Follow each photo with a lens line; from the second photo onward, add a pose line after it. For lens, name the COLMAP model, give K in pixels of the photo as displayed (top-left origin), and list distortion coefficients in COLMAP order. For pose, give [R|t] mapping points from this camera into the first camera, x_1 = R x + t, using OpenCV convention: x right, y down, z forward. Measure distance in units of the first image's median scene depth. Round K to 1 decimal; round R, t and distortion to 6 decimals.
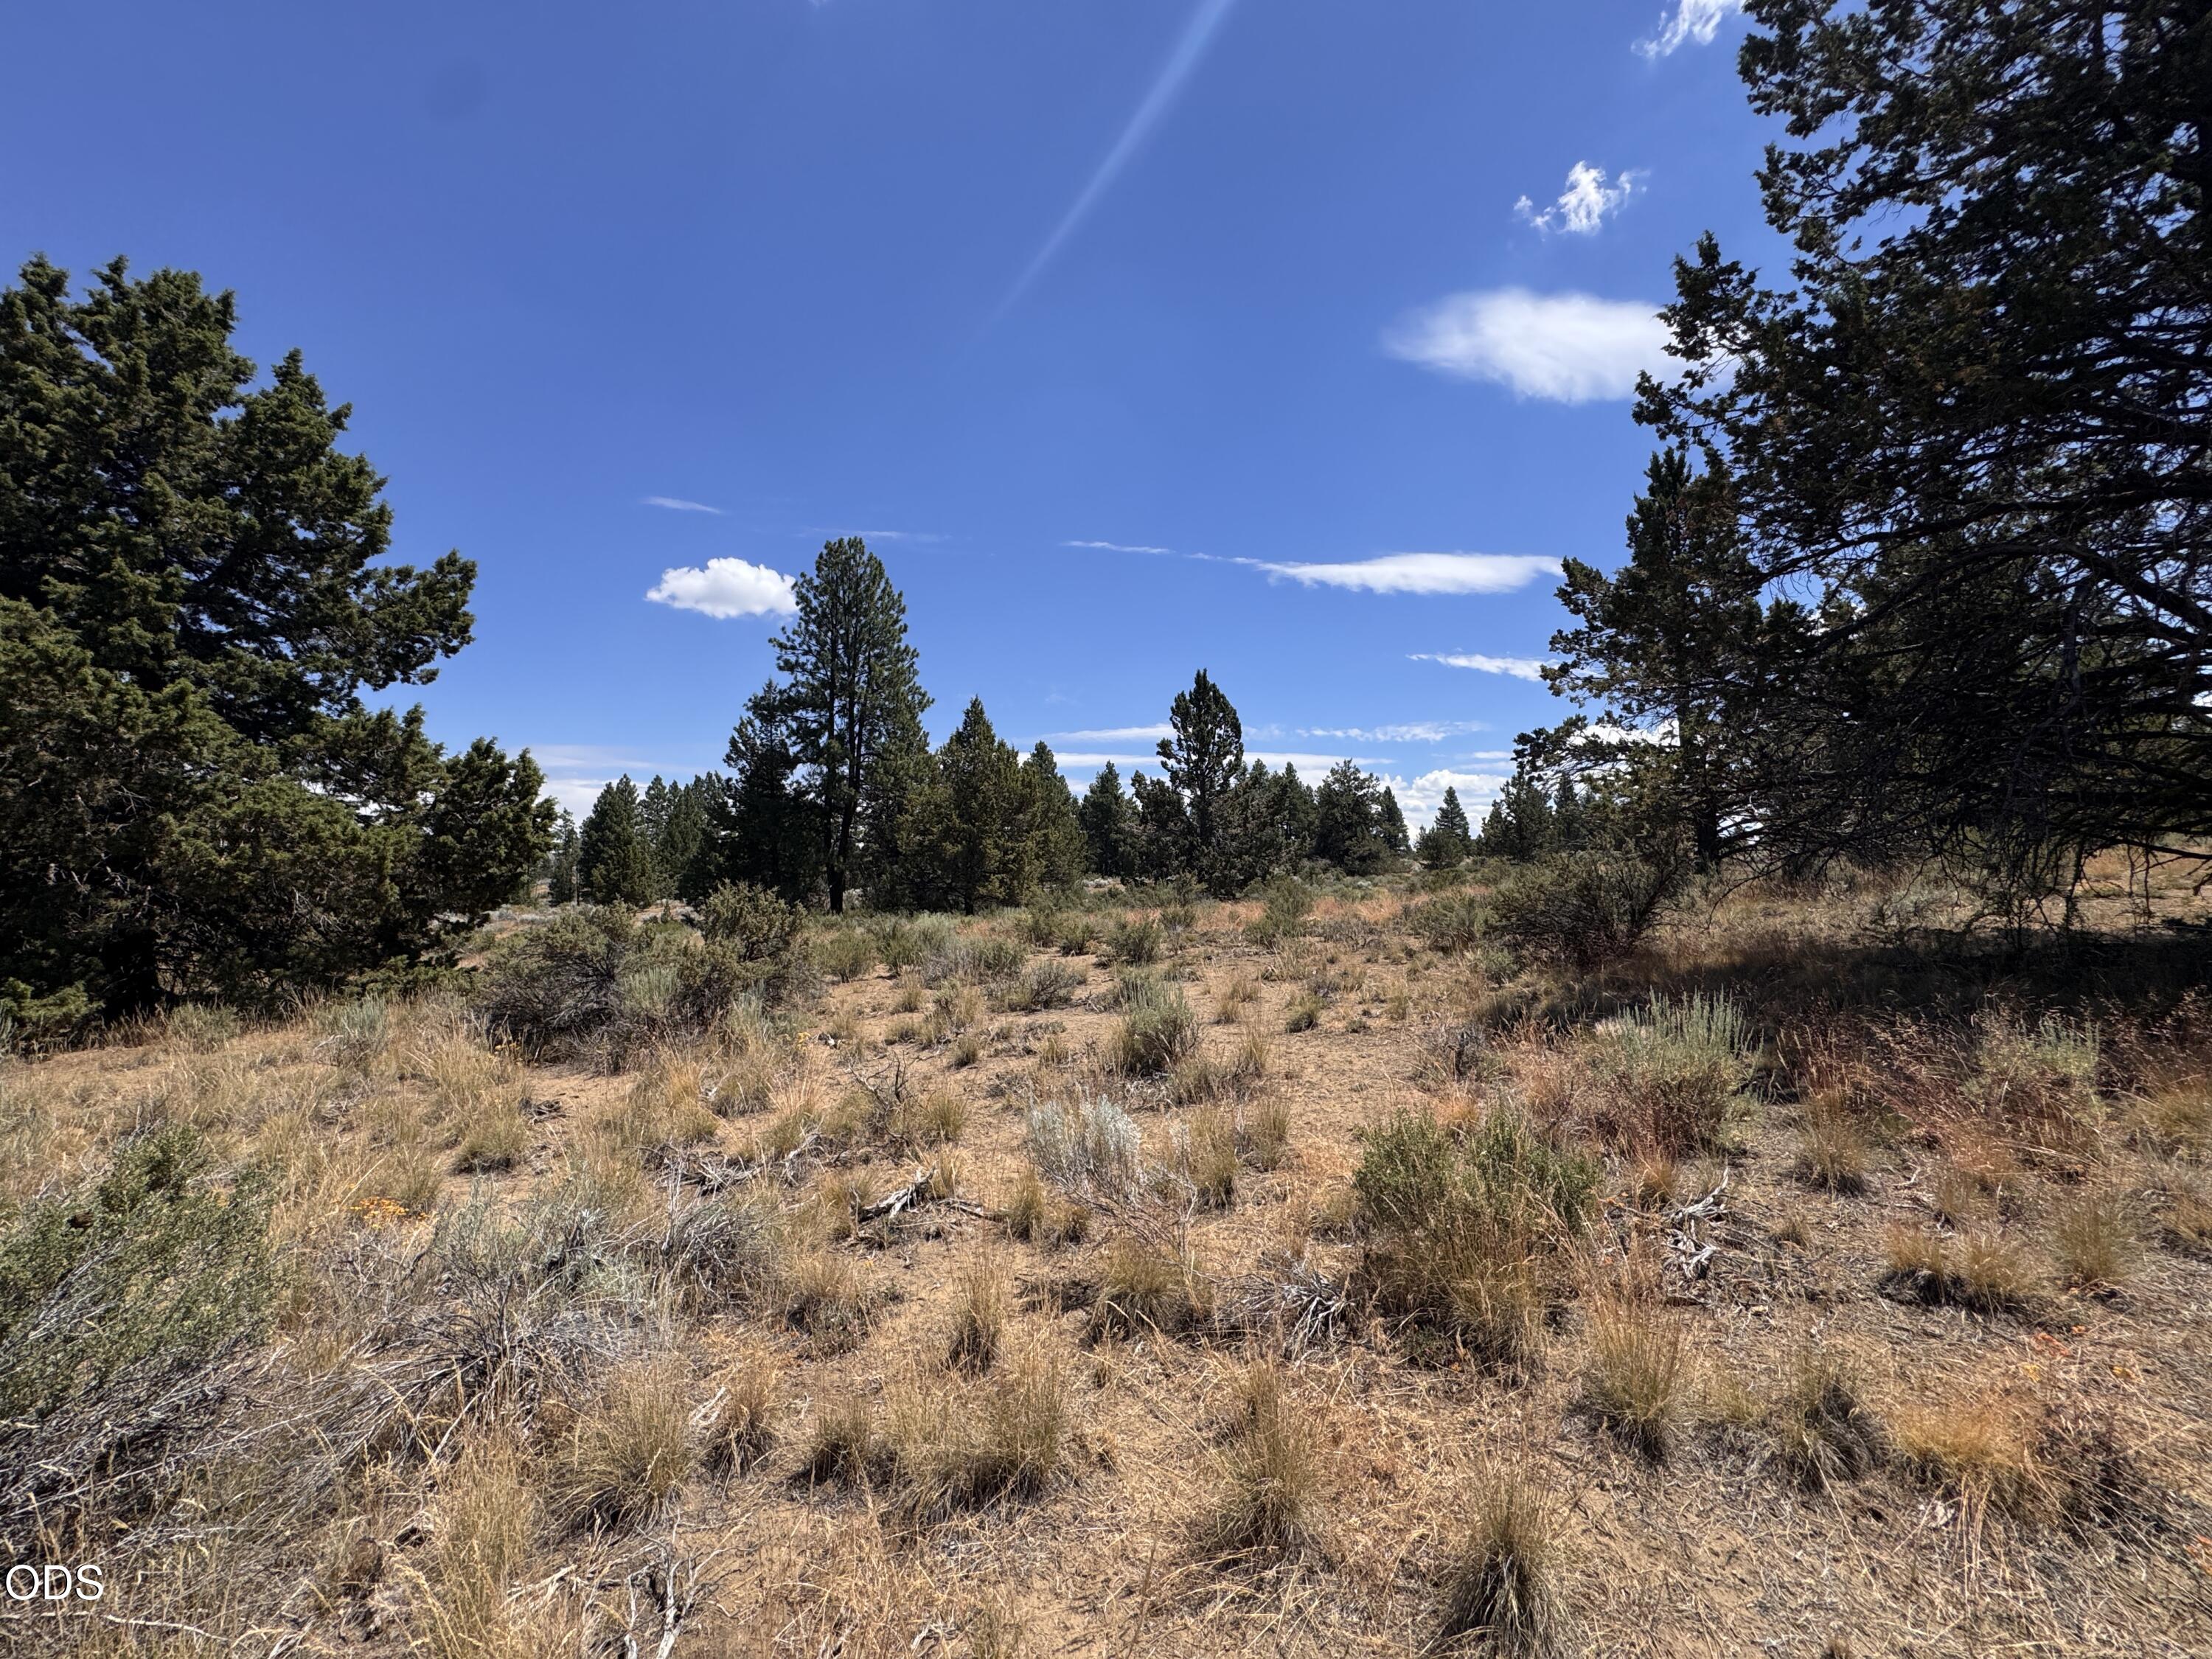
lens RADIAL K [[883.7, 0, 1109.4], [0, 883.7, 829.4], [0, 0, 1]] dist [-0.002585, 0.000553]
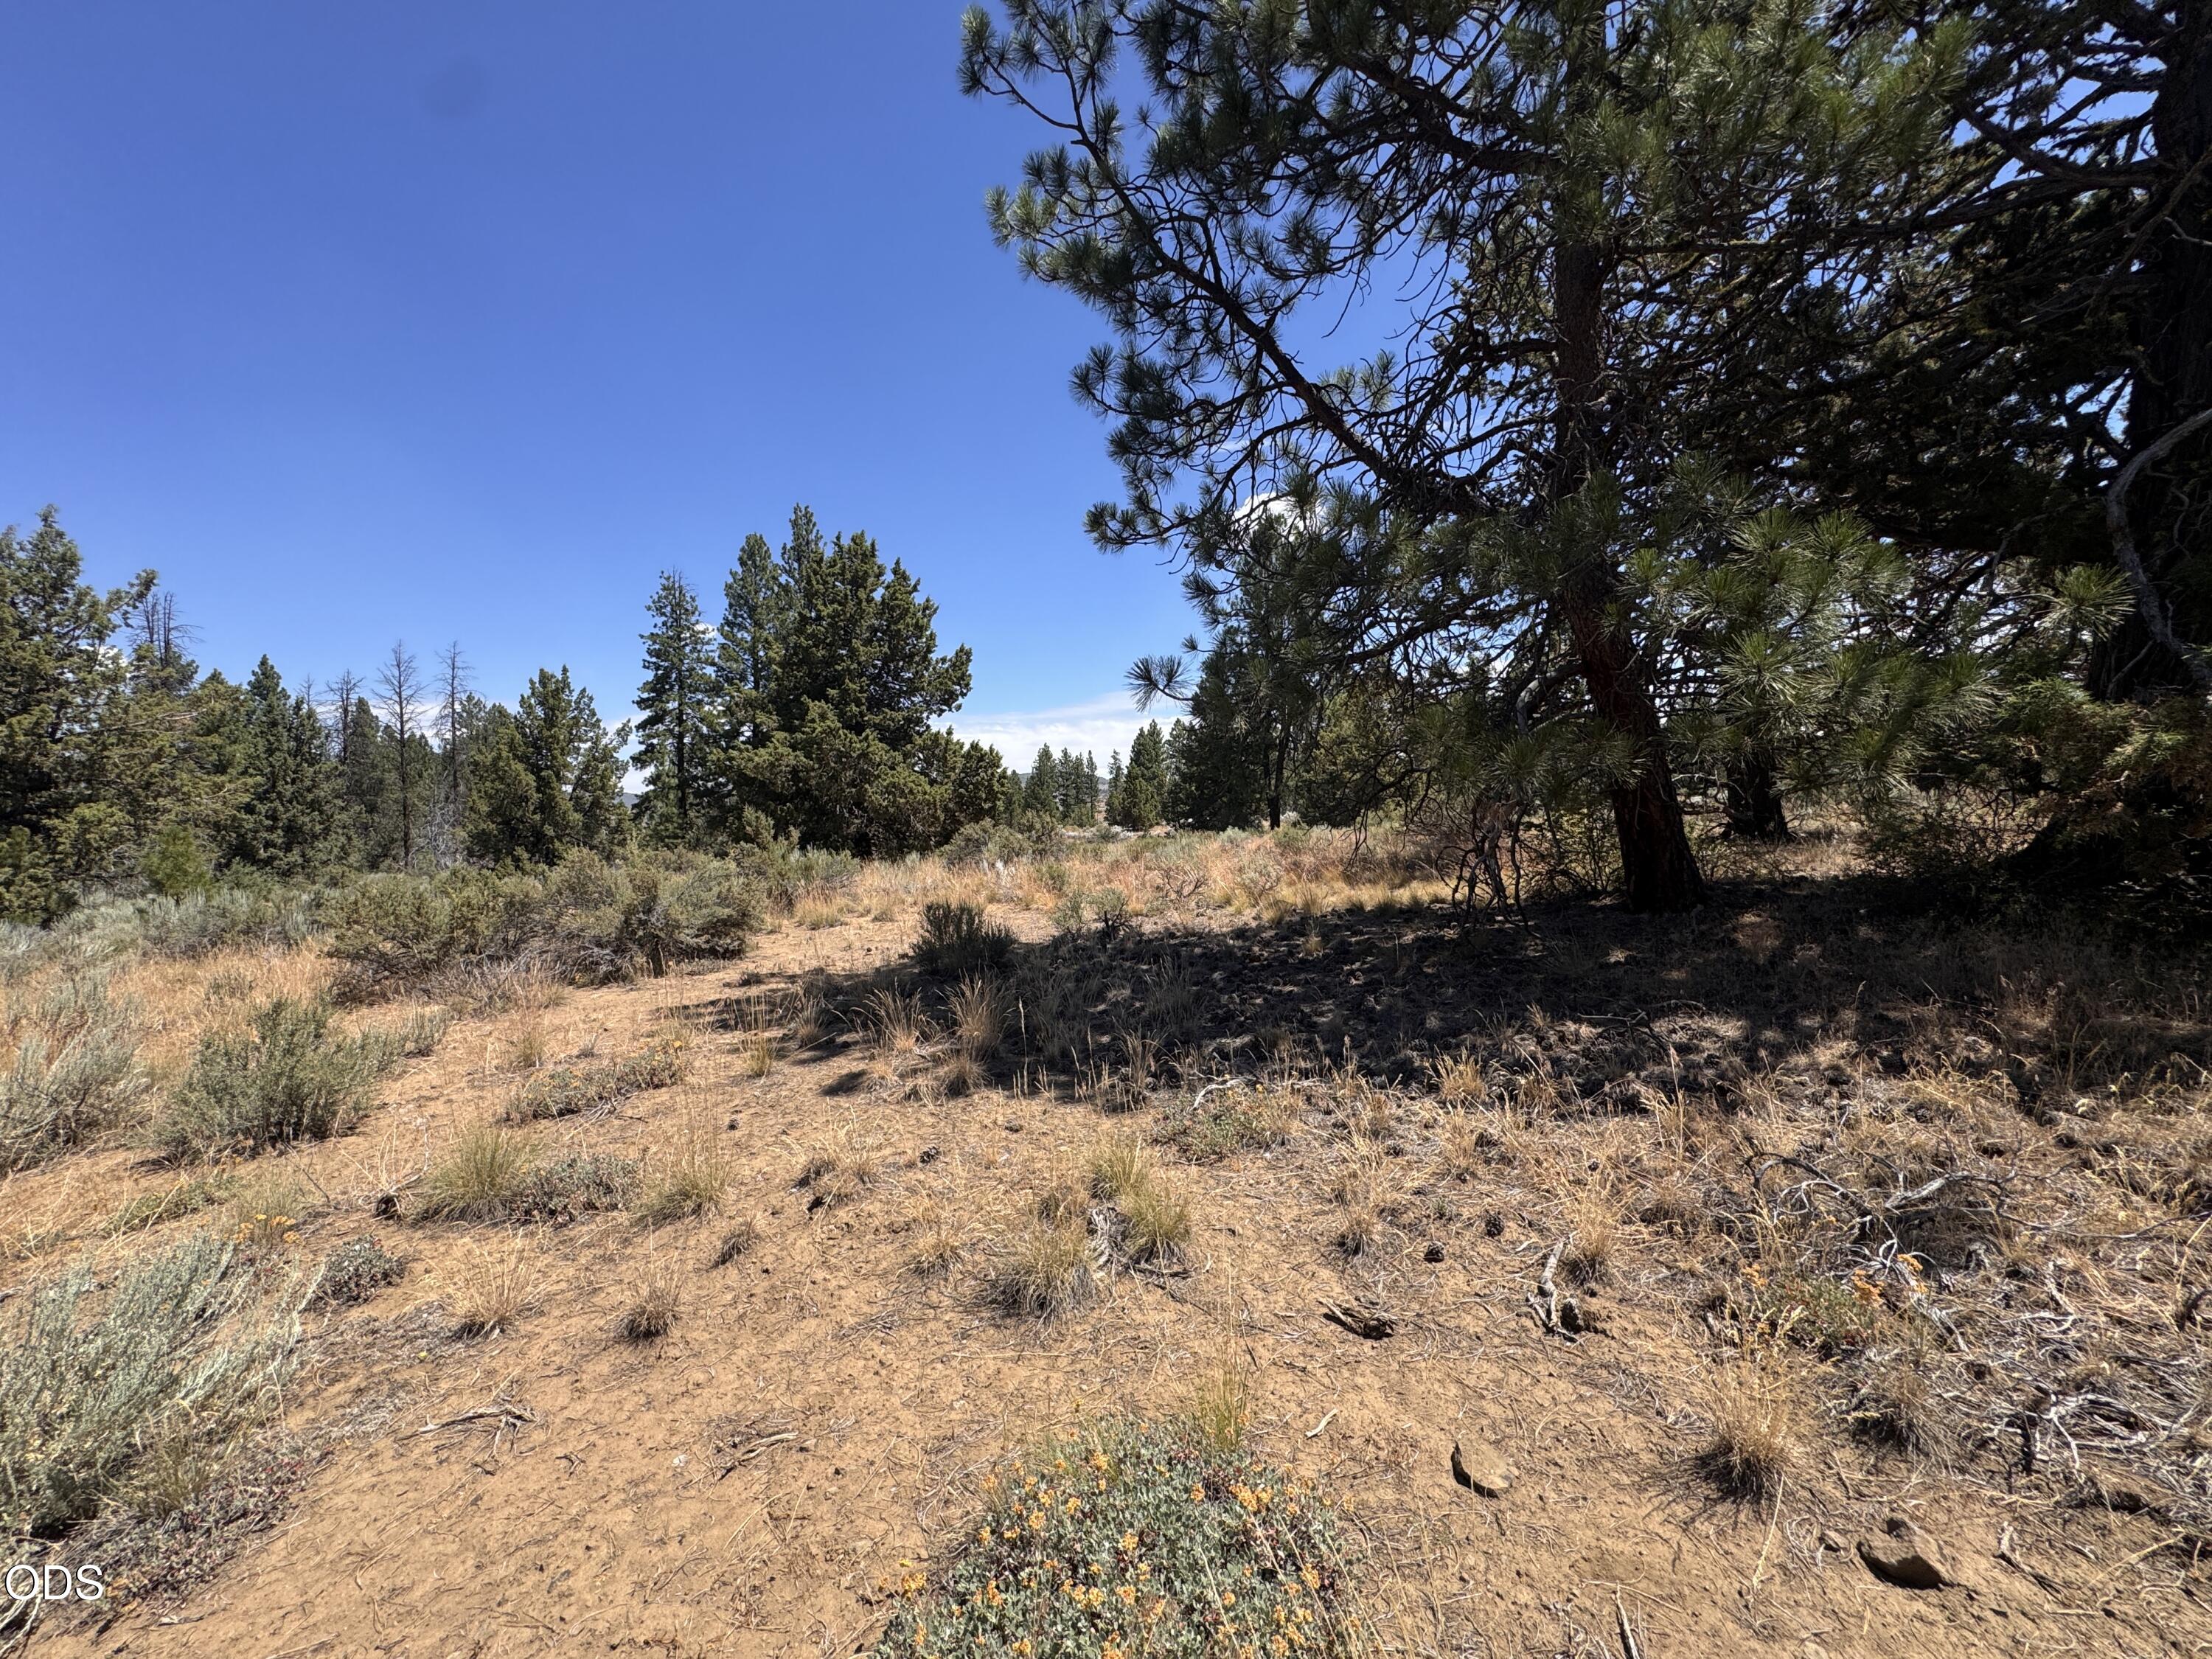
lens RADIAL K [[883.7, 0, 1104.2], [0, 883.7, 827.7], [0, 0, 1]] dist [-0.002585, 0.000553]
pose [[0.832046, -0.003075, -0.554699, 0.652010], [0.050568, 0.996241, 0.070329, -0.028777], [0.552397, -0.086567, 0.829074, -0.530245]]
